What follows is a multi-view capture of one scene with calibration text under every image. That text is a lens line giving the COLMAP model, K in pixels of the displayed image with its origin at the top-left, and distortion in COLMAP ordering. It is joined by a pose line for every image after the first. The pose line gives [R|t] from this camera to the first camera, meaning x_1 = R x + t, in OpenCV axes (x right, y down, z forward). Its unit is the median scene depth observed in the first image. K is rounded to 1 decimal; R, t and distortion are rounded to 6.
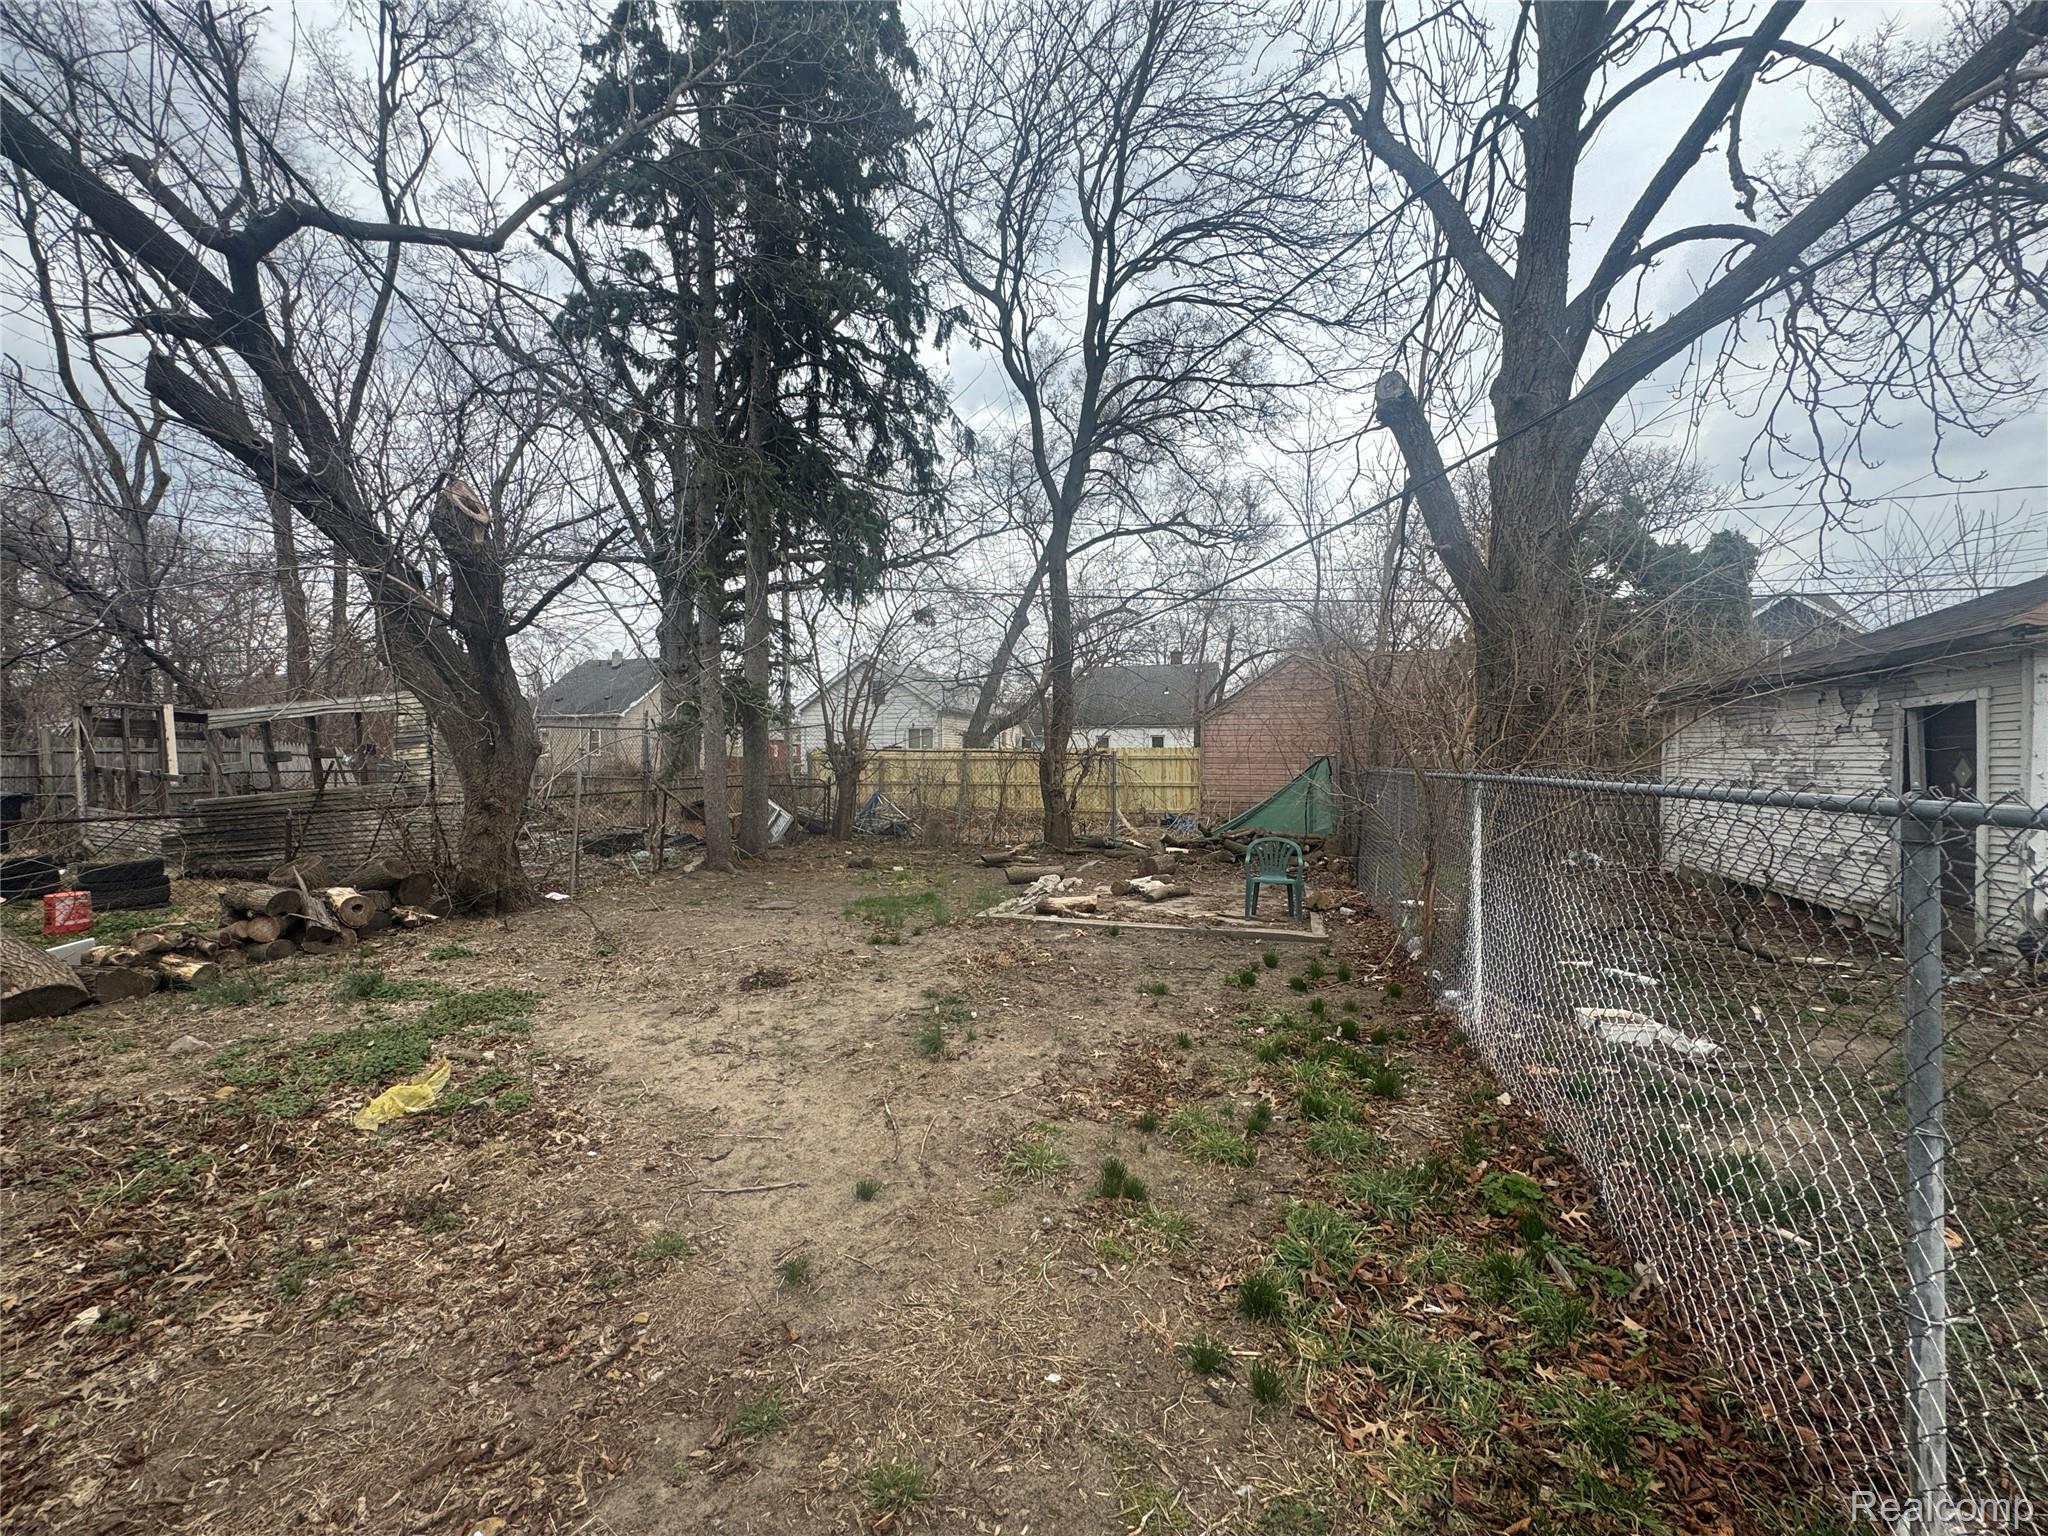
lens RADIAL K [[819.1, 0, 1013.1], [0, 819.1, 760.8], [0, 0, 1]] dist [-0.008099, -0.000208]
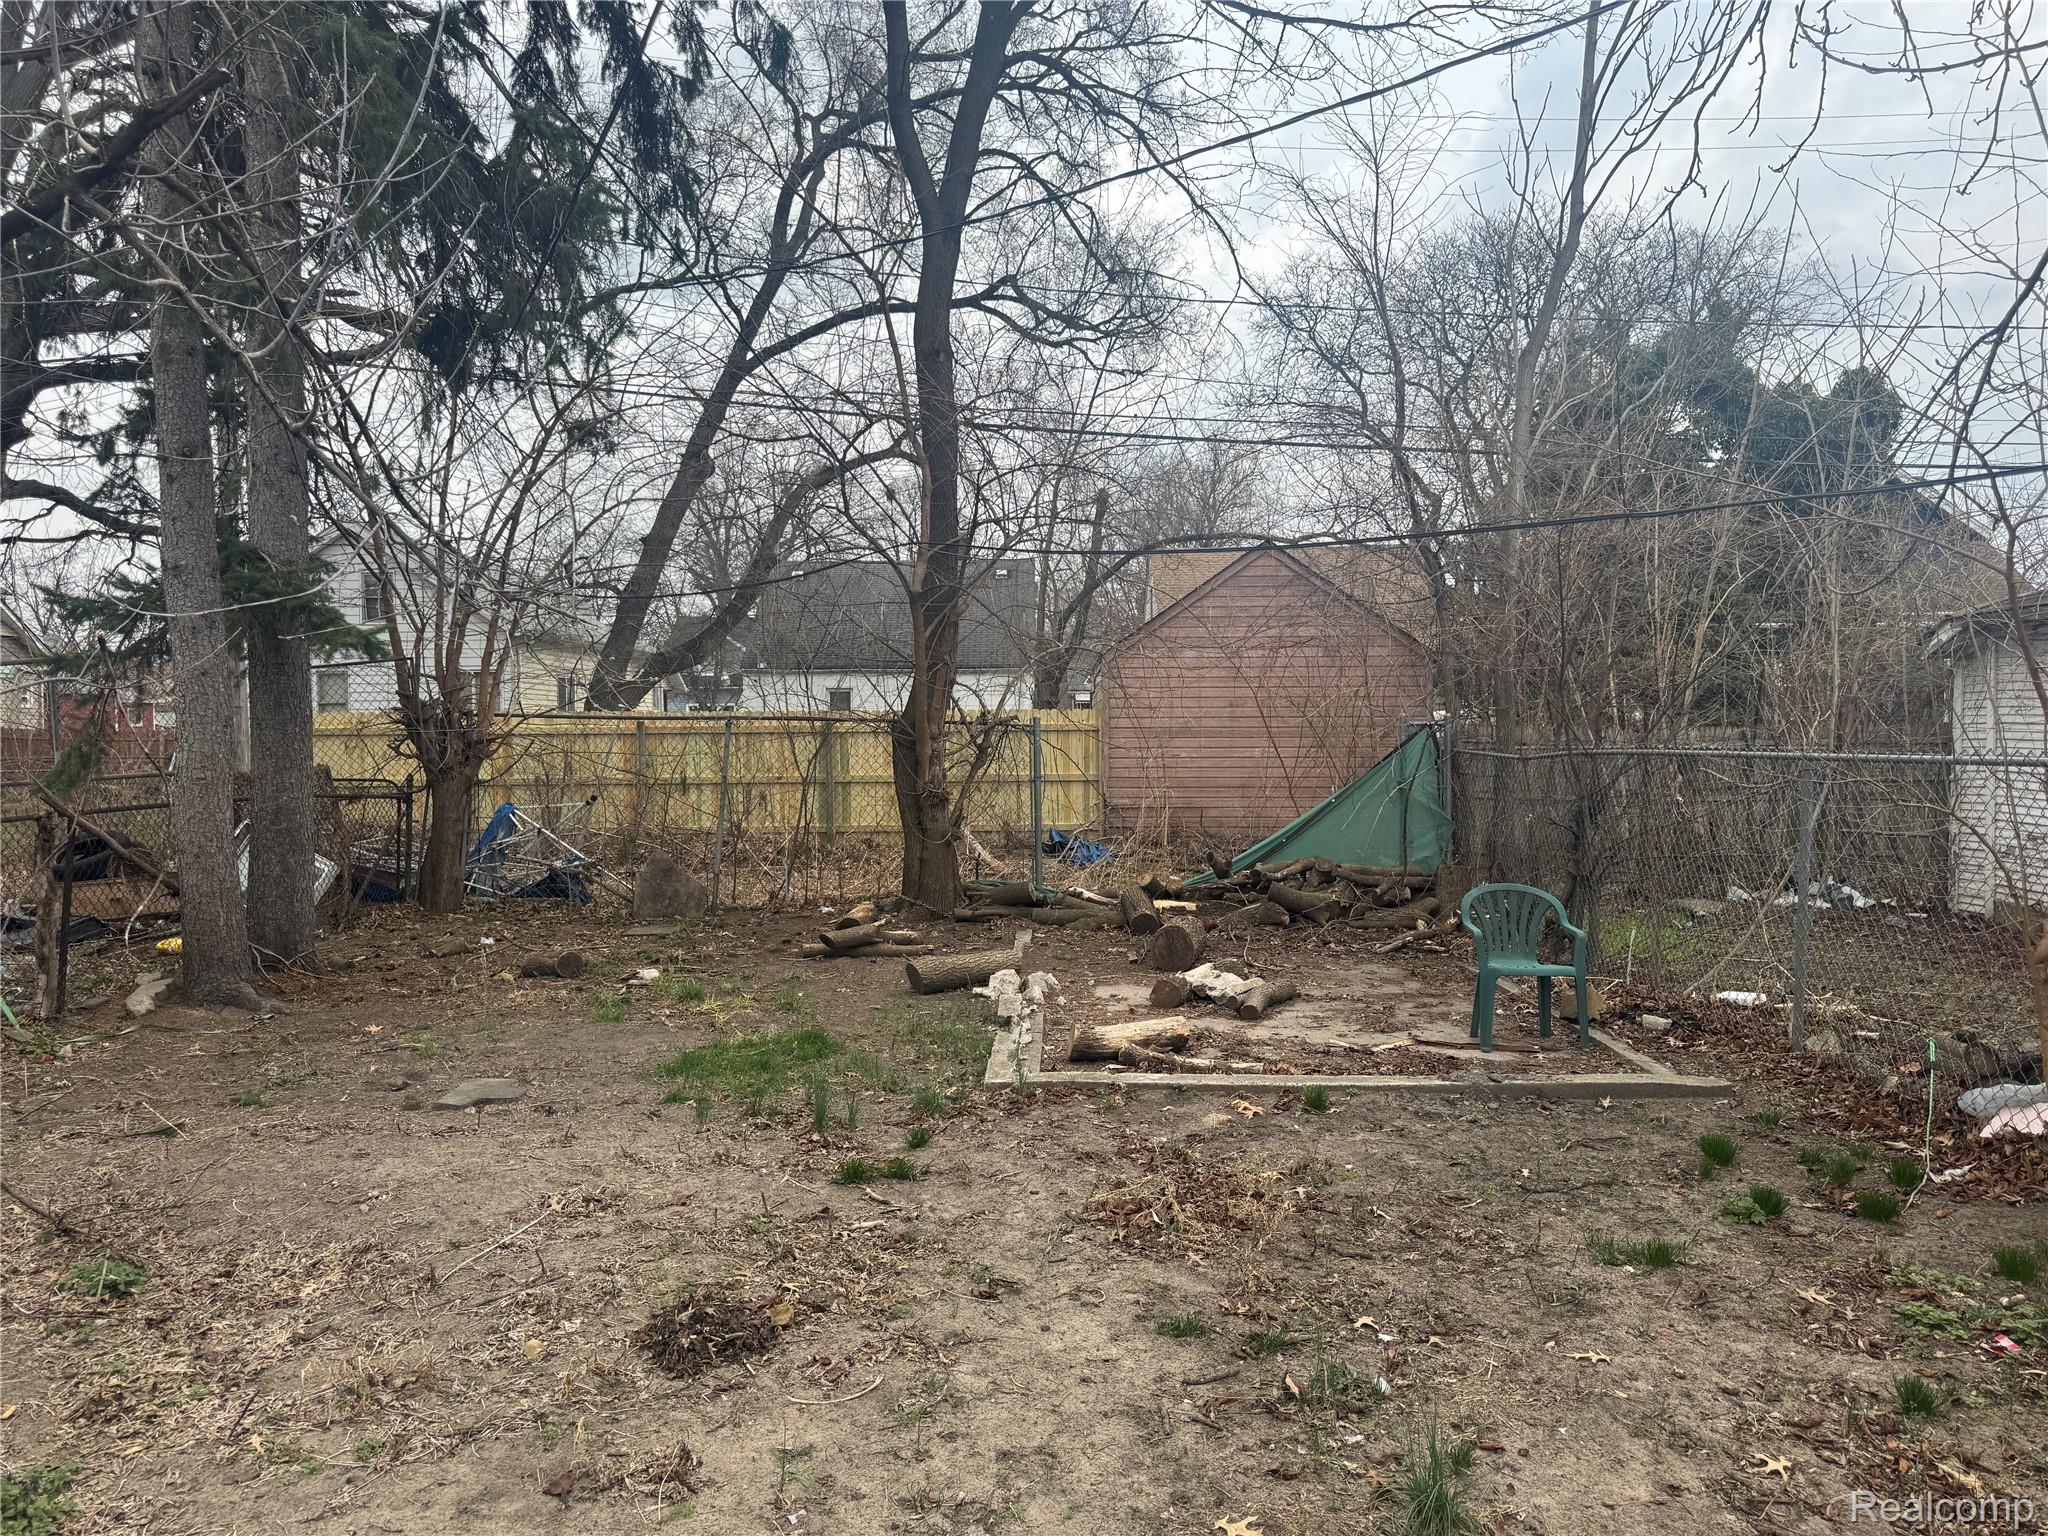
lens RADIAL K [[1451.9, 0, 1027.1], [0, 1451.9, 770.4], [0, 0, 1]] dist [0.043393, -0.052056]
pose [[0.955858, -0.014575, 0.293469, -0.148399], [0.007018, 0.999617, 0.026787, -0.002328], [-0.293747, -0.023545, 0.955593, 0.132593]]
